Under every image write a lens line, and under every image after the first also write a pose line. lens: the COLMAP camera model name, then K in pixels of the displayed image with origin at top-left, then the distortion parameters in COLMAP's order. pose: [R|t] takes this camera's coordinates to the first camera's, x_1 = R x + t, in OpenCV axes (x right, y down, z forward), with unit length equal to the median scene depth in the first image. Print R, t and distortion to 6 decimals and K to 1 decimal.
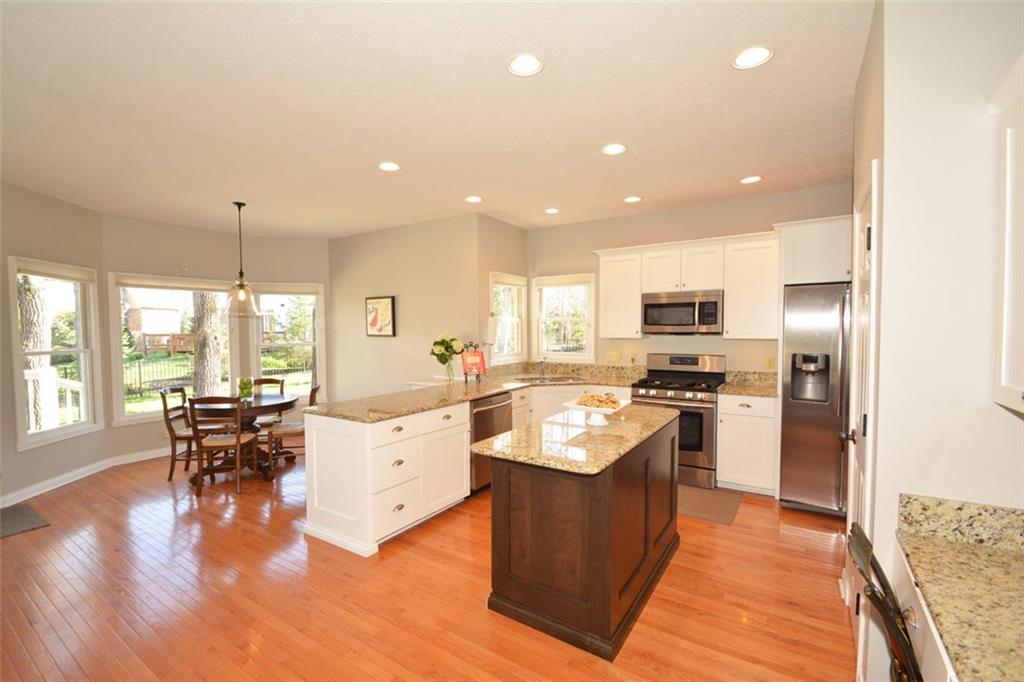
lens RADIAL K [[449.6, 0, 496.7], [0, 449.6, 349.5], [0, 0, 1]] dist [0.016211, -0.016226]
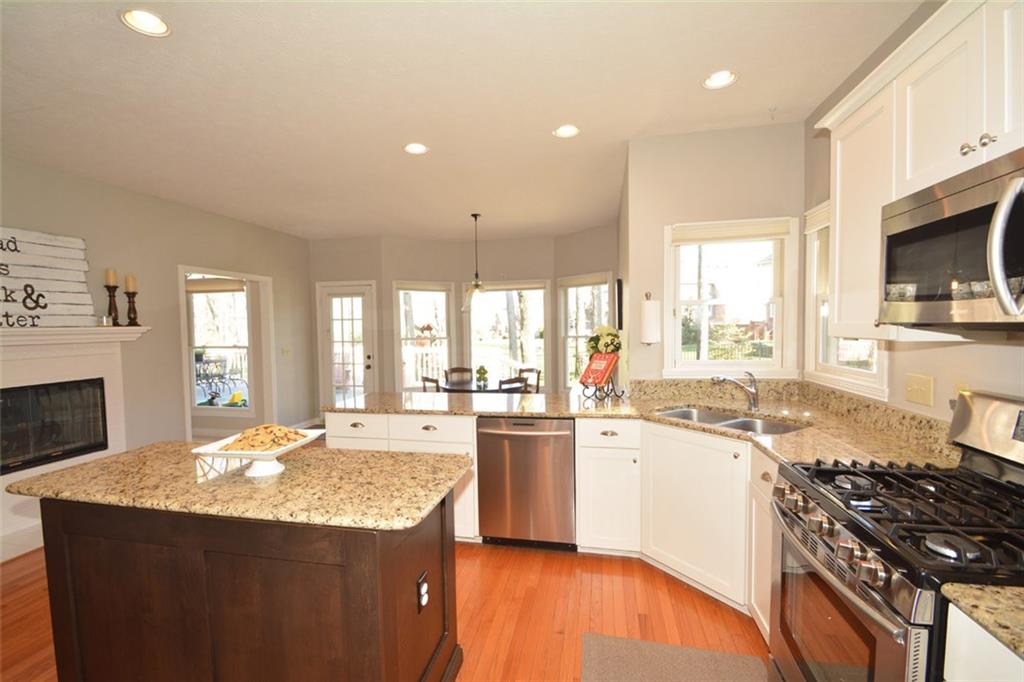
lens RADIAL K [[449.6, 0, 496.7], [0, 449.6, 349.5], [0, 0, 1]] dist [0.016211, -0.016226]
pose [[0.359150, 0.046702, -0.932111, 0.534227], [-0.036785, 0.998679, 0.035864, -0.018875], [0.932555, 0.021407, 0.360394, 0.615929]]
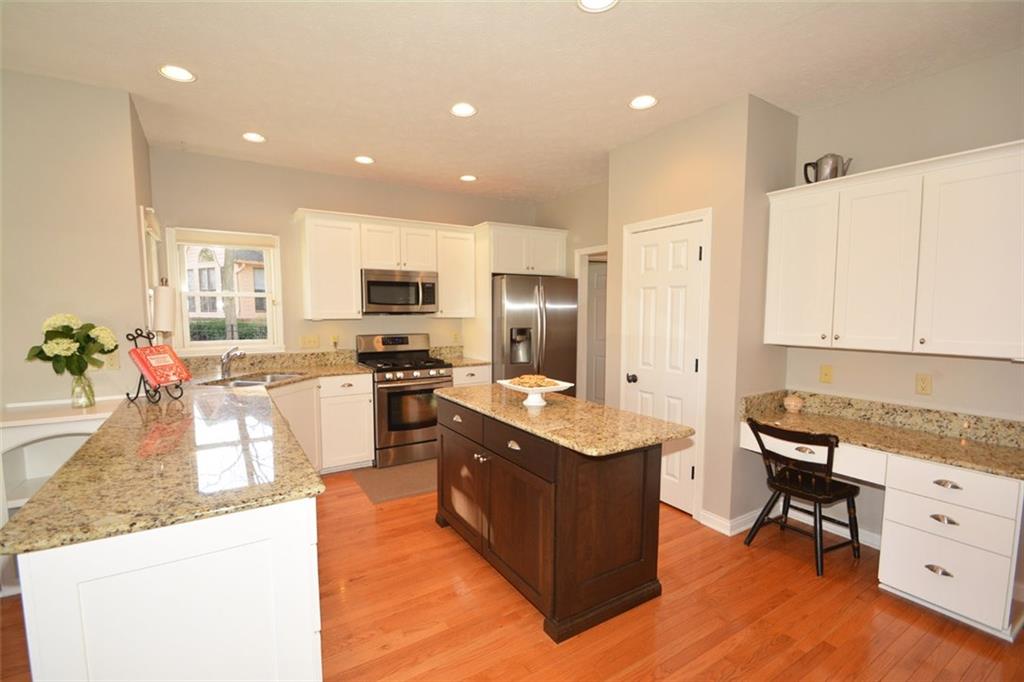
lens RADIAL K [[449.6, 0, 496.7], [0, 449.6, 349.5], [0, 0, 1]] dist [0.016211, -0.016226]
pose [[0.420101, -0.074327, 0.904428, -0.391845], [0.038847, 0.997199, 0.063907, -0.010452], [-0.906645, 0.008287, 0.421812, 0.379994]]
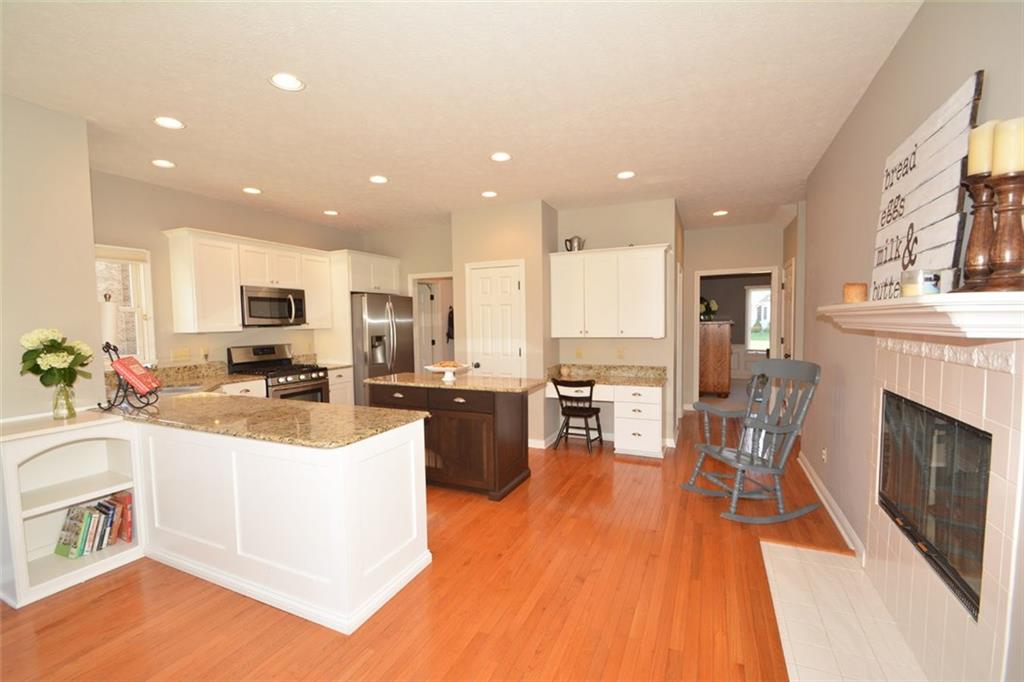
lens RADIAL K [[449.6, 0, 496.7], [0, 449.6, 349.5], [0, 0, 1]] dist [0.016211, -0.016226]
pose [[-0.144797, -0.055958, 0.987878, -0.744236], [0.061054, 0.995992, 0.065366, -0.015388], [-0.987576, 0.069779, -0.140800, 0.601022]]
